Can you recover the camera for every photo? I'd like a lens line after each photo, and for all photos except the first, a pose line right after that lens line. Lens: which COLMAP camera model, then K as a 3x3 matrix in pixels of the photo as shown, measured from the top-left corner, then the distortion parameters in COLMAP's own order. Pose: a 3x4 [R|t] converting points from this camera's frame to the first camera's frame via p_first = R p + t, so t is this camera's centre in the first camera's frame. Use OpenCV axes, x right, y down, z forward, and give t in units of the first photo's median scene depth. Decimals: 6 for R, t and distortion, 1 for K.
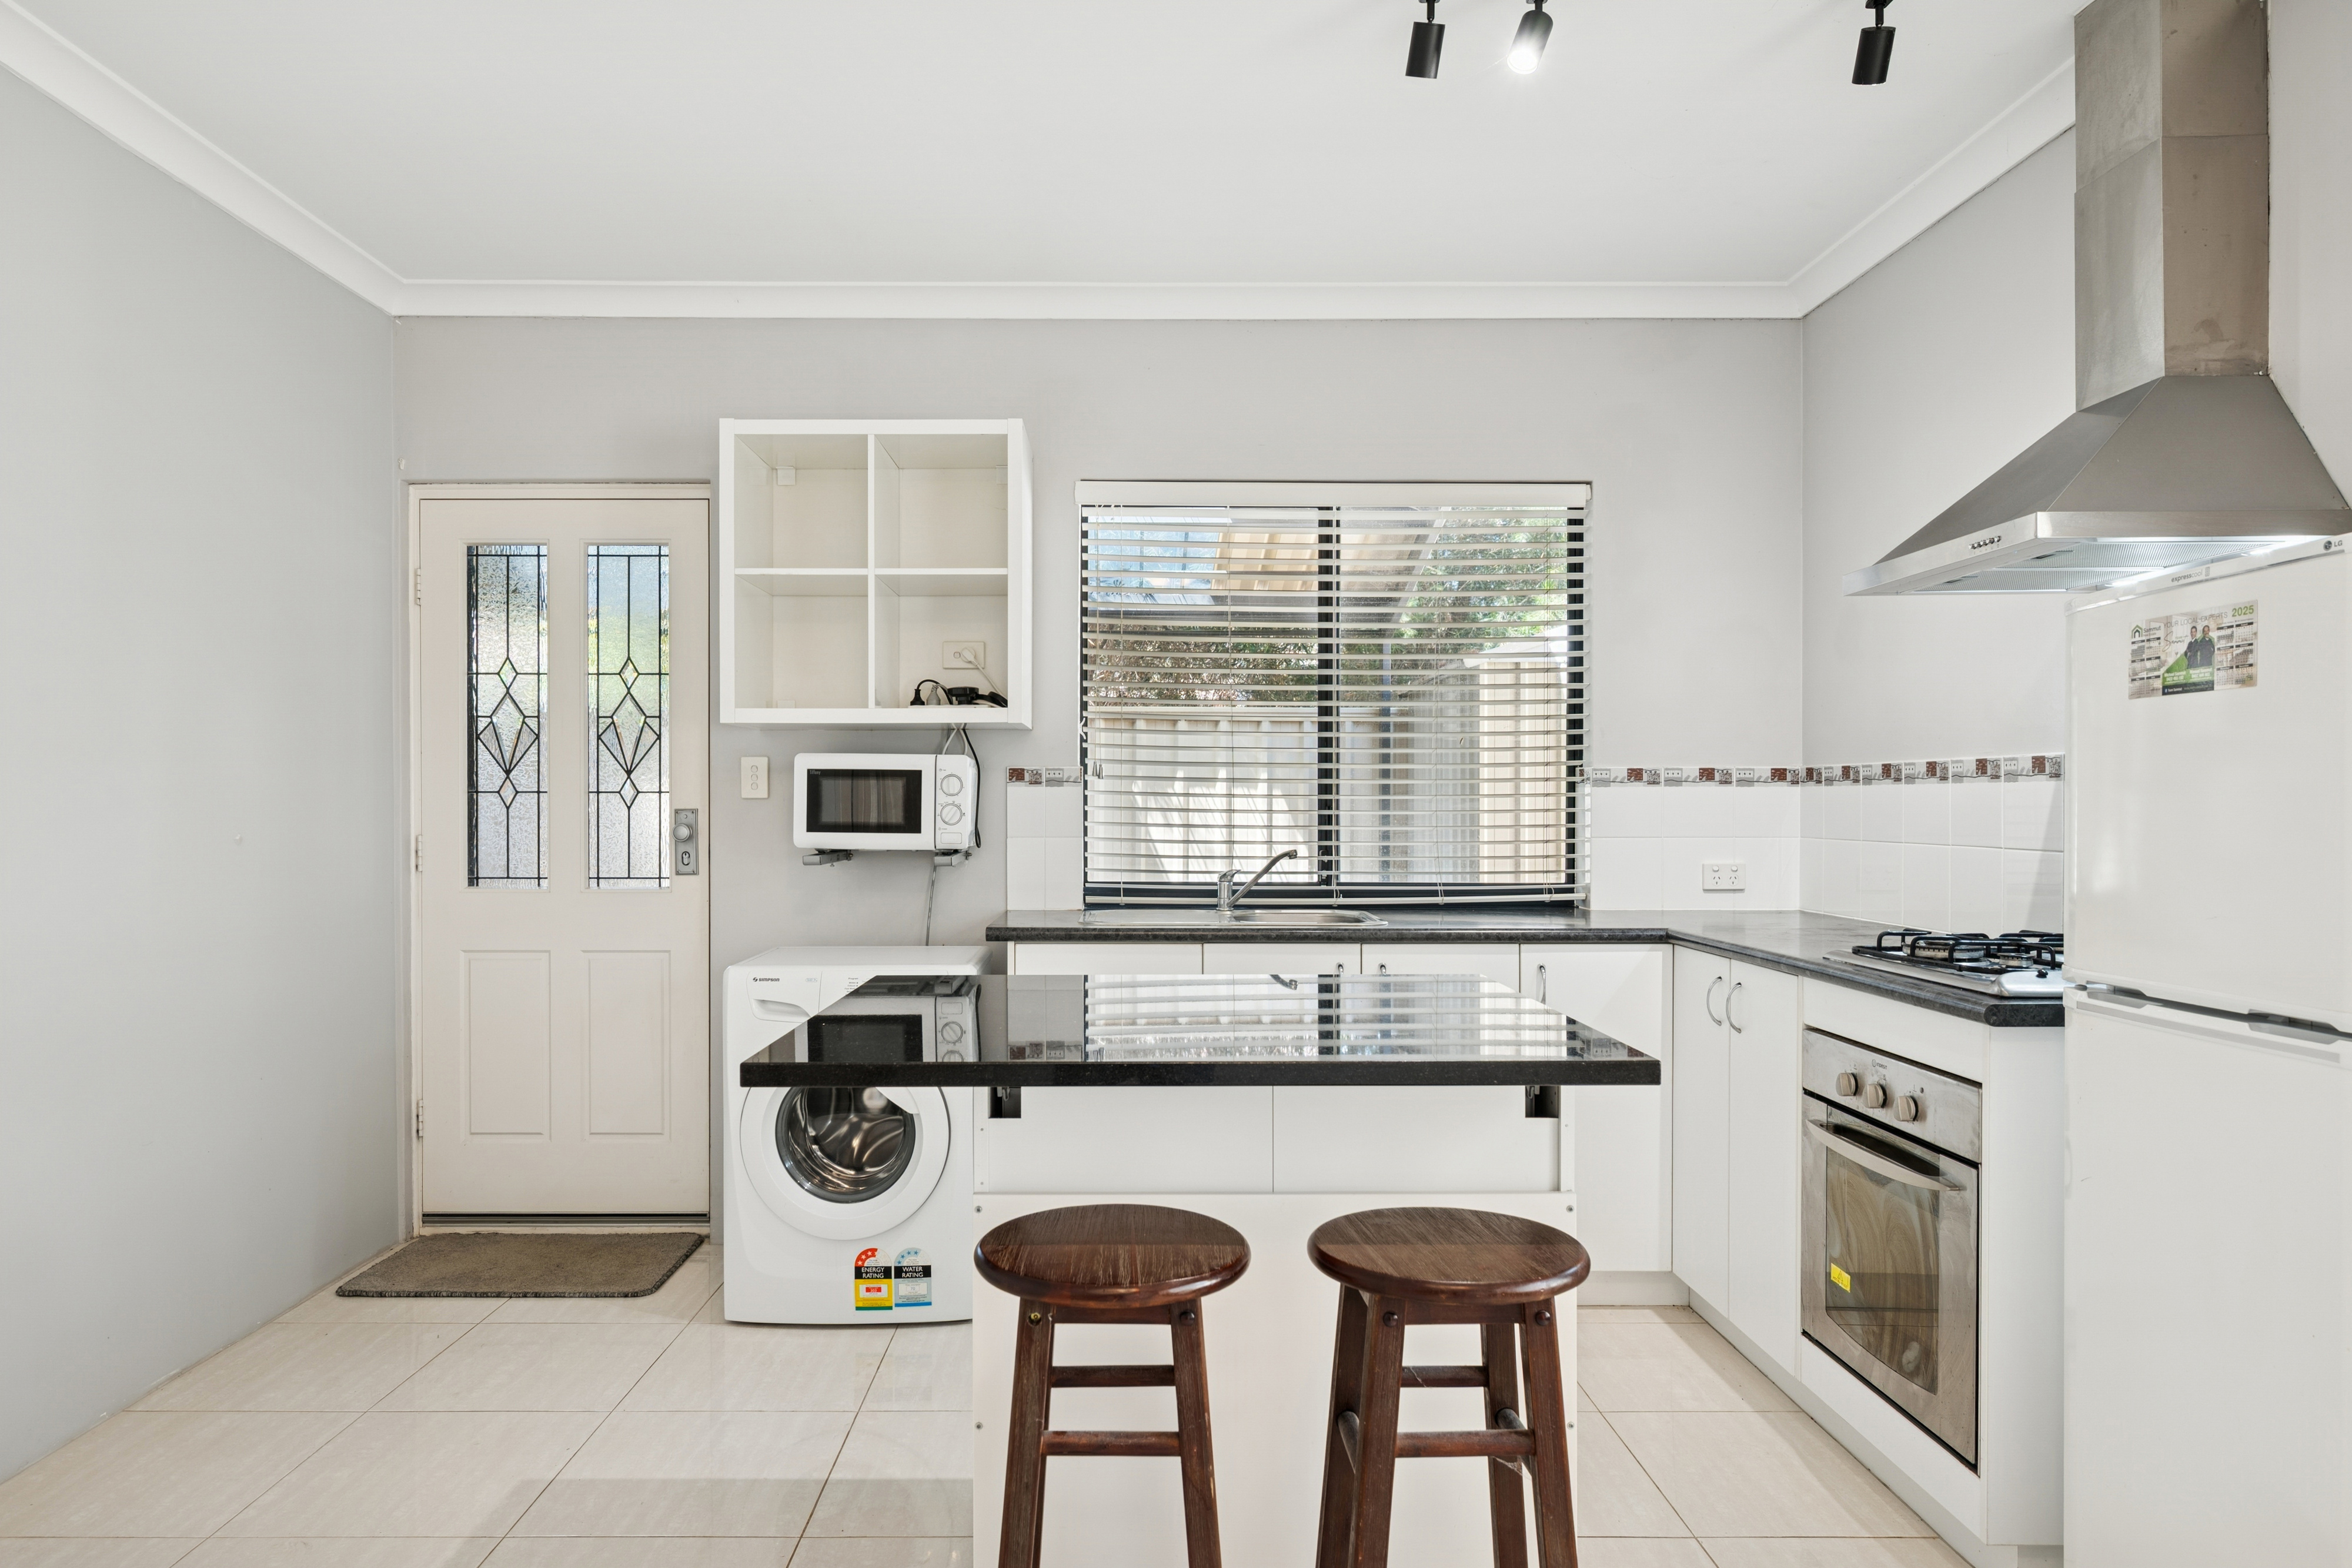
lens RADIAL K [[1448.7, 0, 1134.0], [0, 1448.7, 795.3], [0, 0, 1]] dist [0.001151, 0.000659]
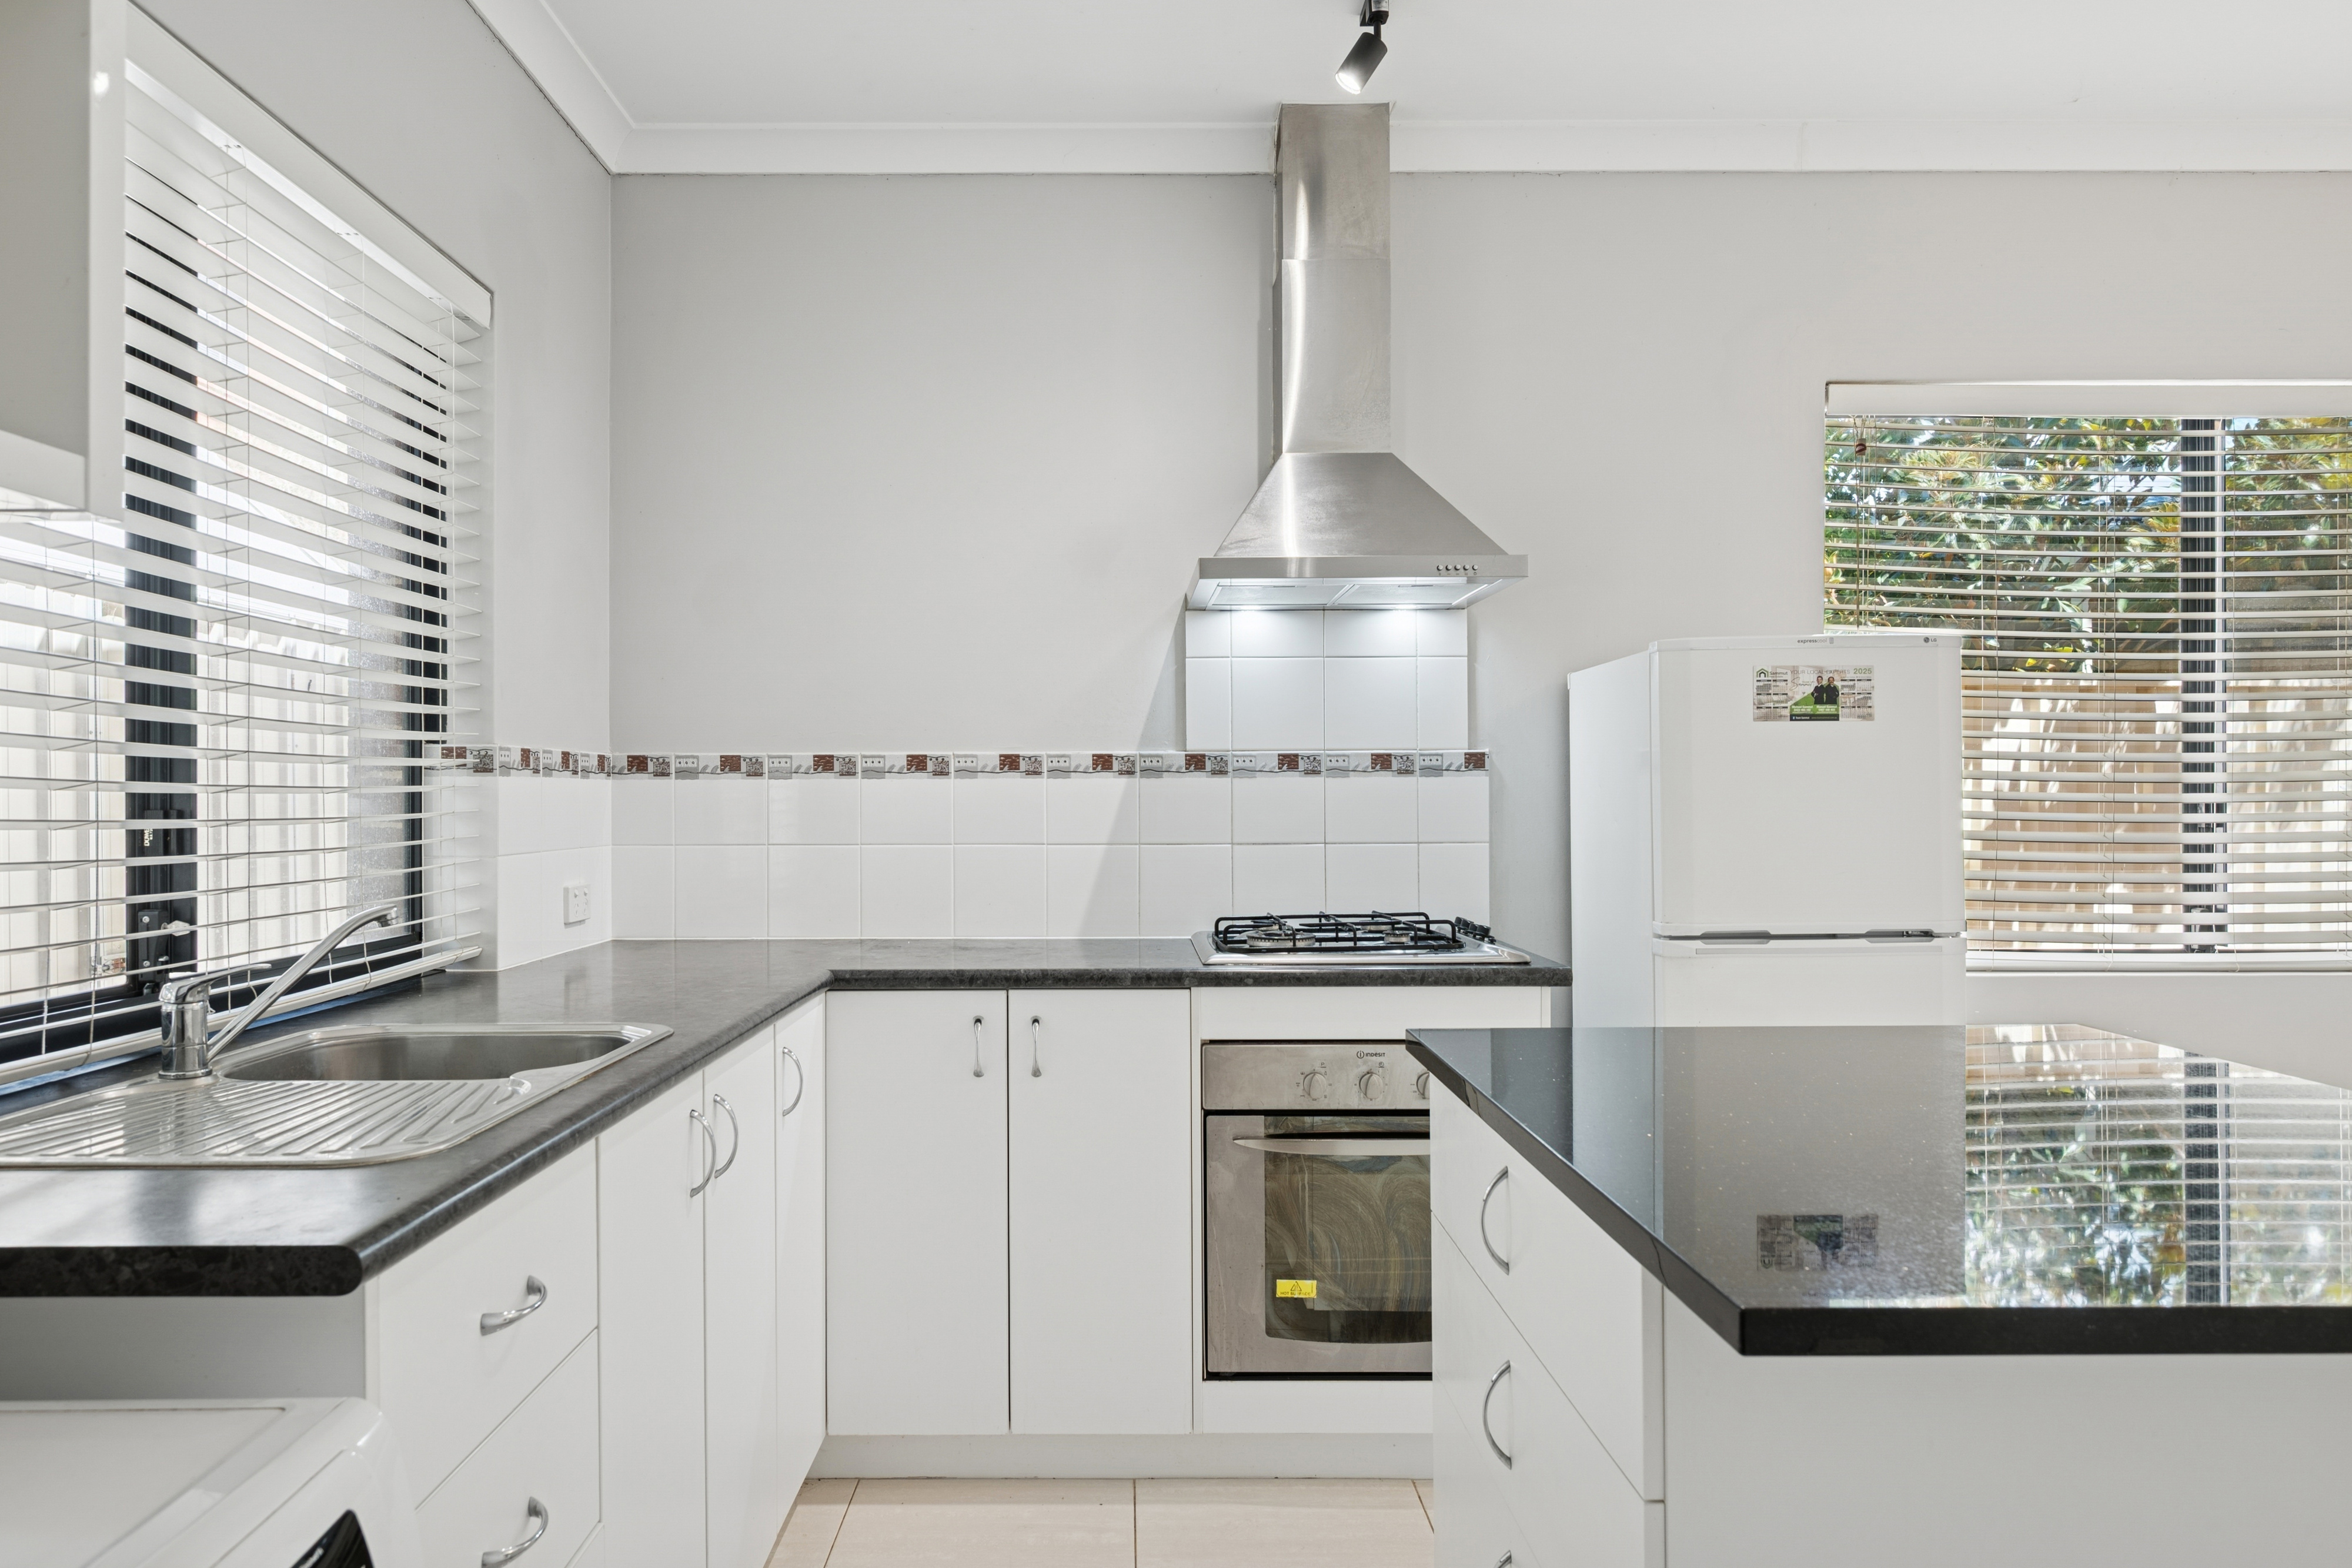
lens RADIAL K [[1492.2, 0, 1116.2], [0, 1492.2, 790.8], [0, 0, 1]] dist [-0.002030, -0.000129]
pose [[0.006089, 0.004470, 0.999971, -0.740043], [-0.001355, 0.999989, -0.004462, 0.006791], [-0.999981, -0.001328, 0.006095, 1.614713]]
